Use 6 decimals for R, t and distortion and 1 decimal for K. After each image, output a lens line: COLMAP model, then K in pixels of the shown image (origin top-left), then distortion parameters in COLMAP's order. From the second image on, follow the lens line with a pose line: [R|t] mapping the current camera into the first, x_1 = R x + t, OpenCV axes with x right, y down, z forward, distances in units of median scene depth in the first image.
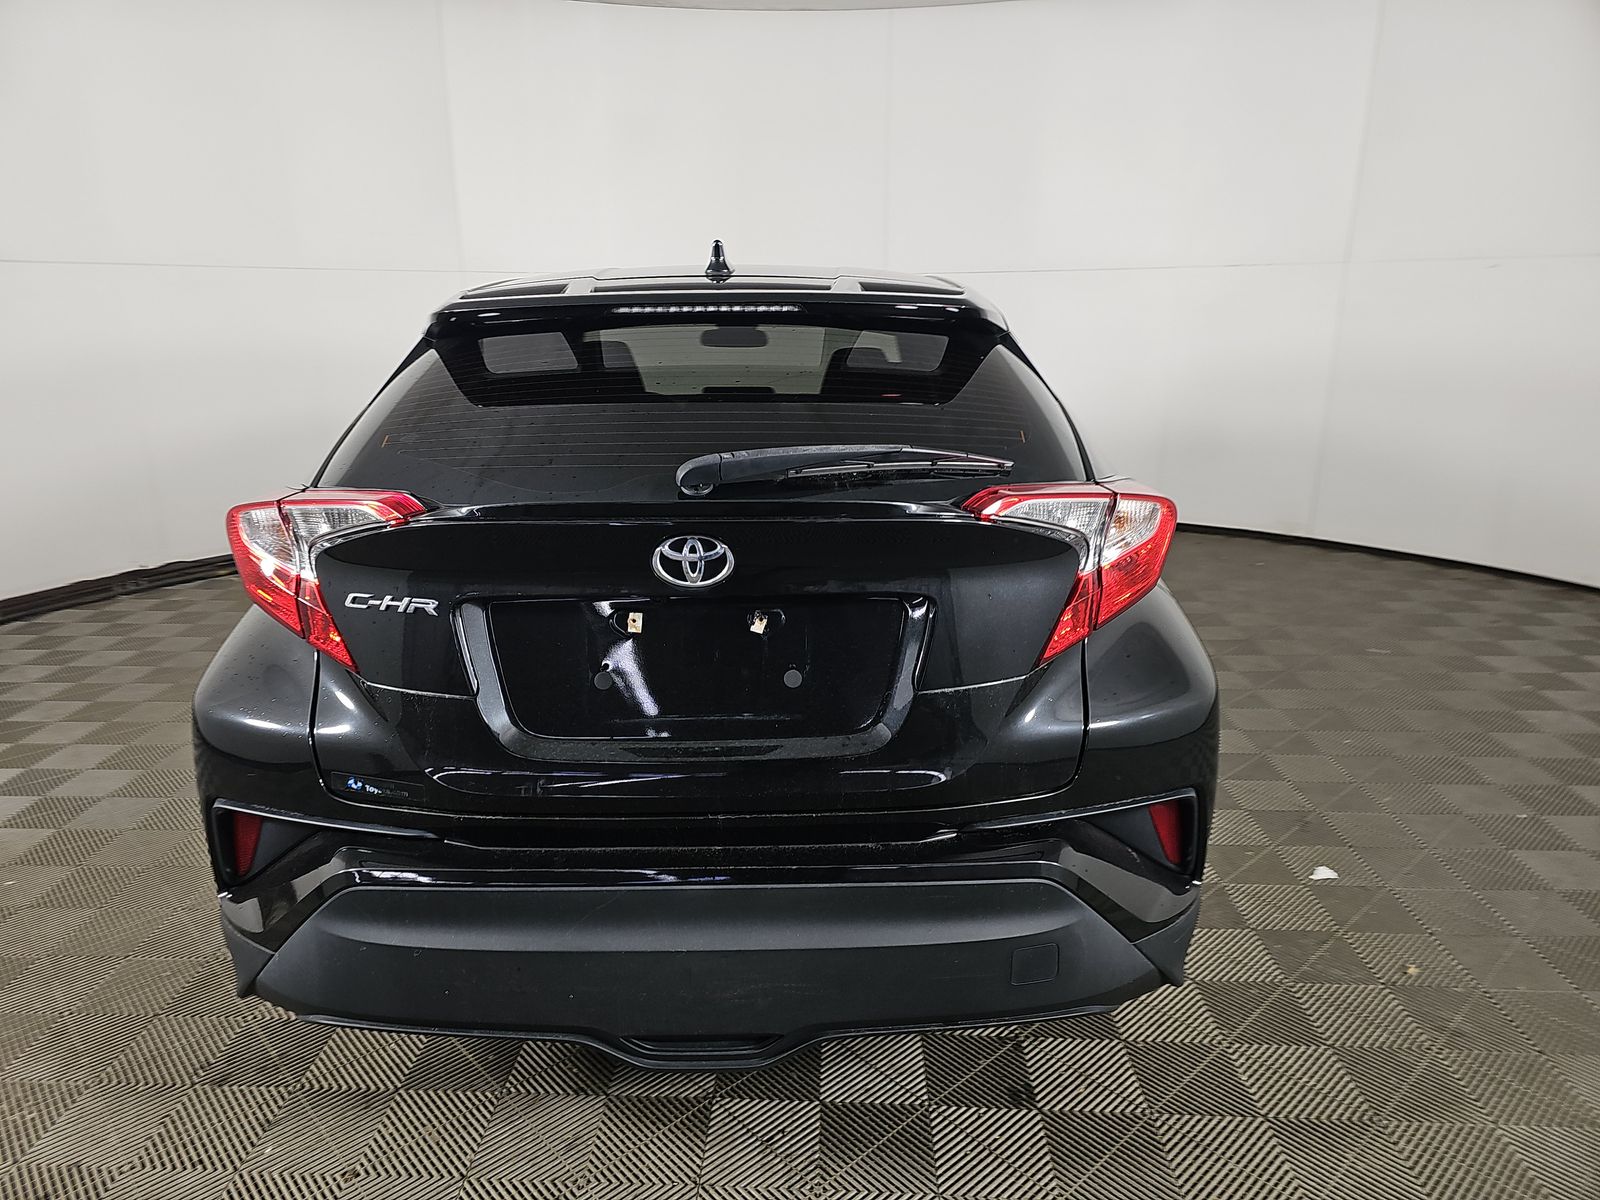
lens RADIAL K [[1056.3, 0, 779.8], [0, 1056.3, 605.1], [0, 0, 1]] dist [0.045441, -0.072834]
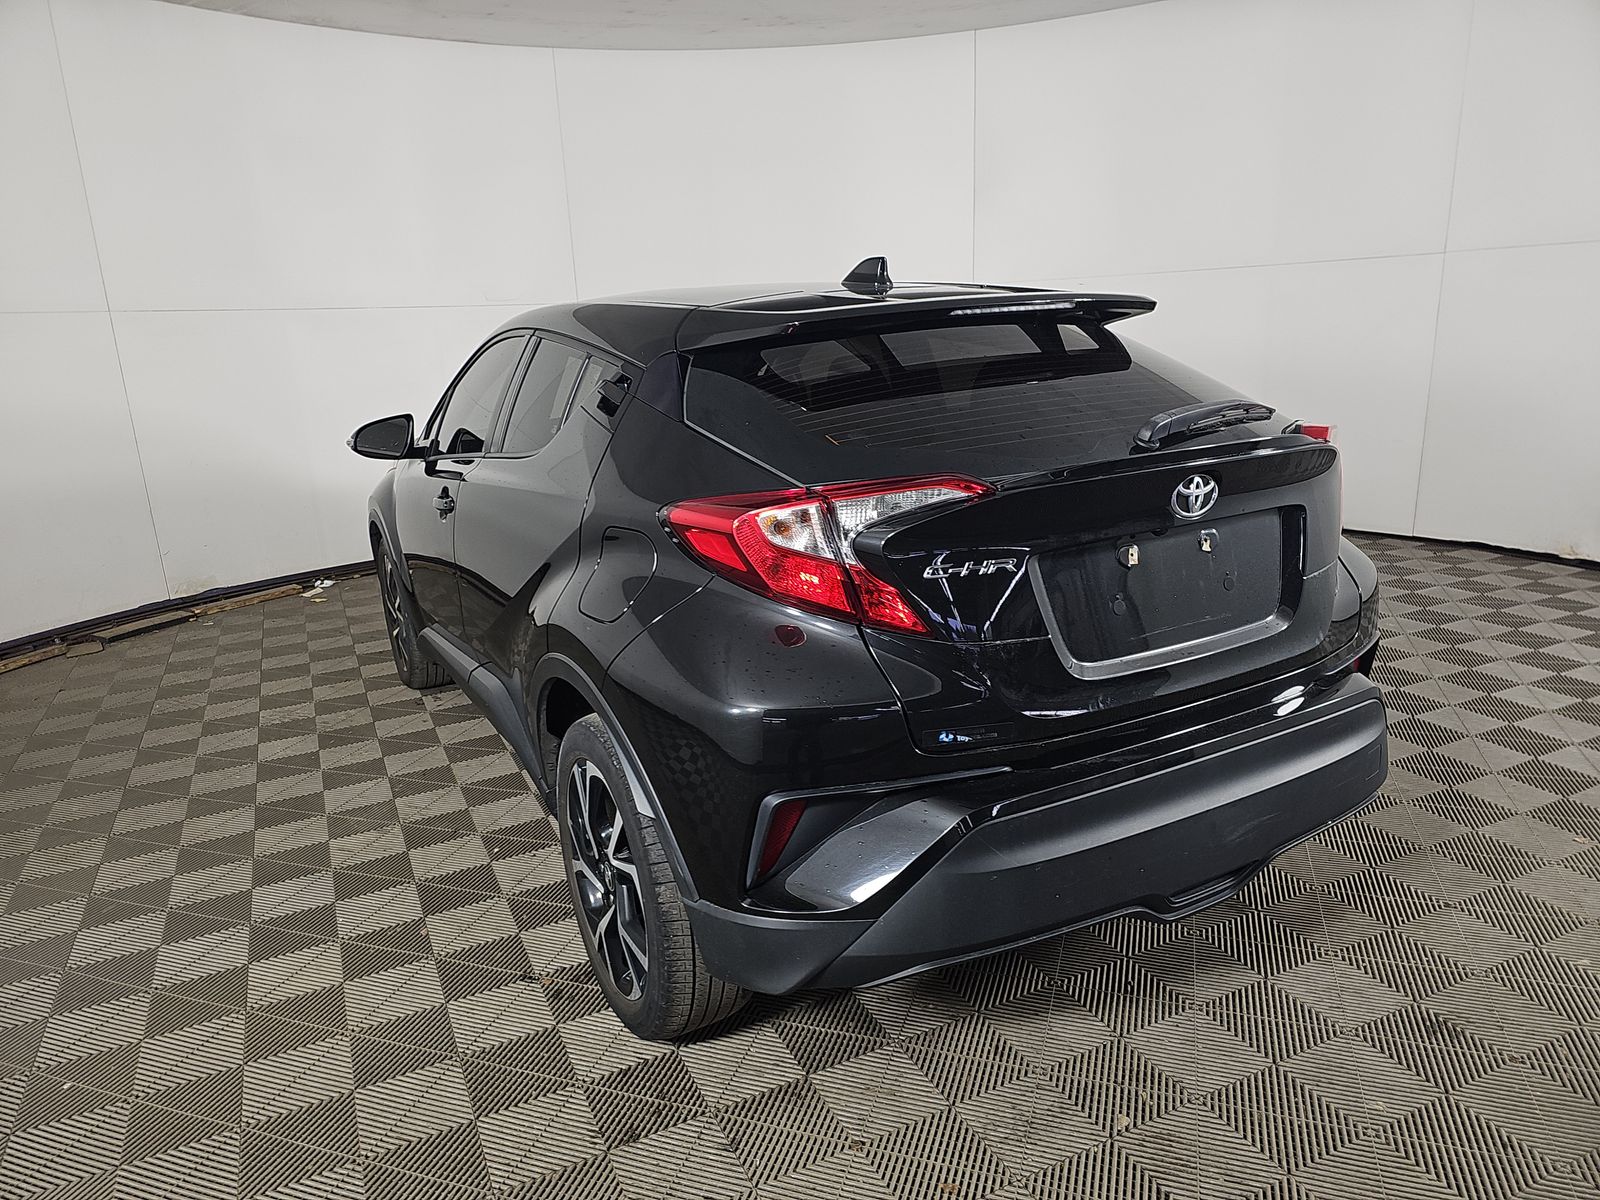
lens RADIAL K [[1056.3, 0, 779.8], [0, 1056.3, 605.1], [0, 0, 1]] dist [0.045441, -0.072834]
pose [[0.879877, -0.160157, 0.447400, -1.026206], [0.172023, 0.984989, 0.014290, -0.013980], [-0.442973, 0.064390, 0.894220, 0.077342]]
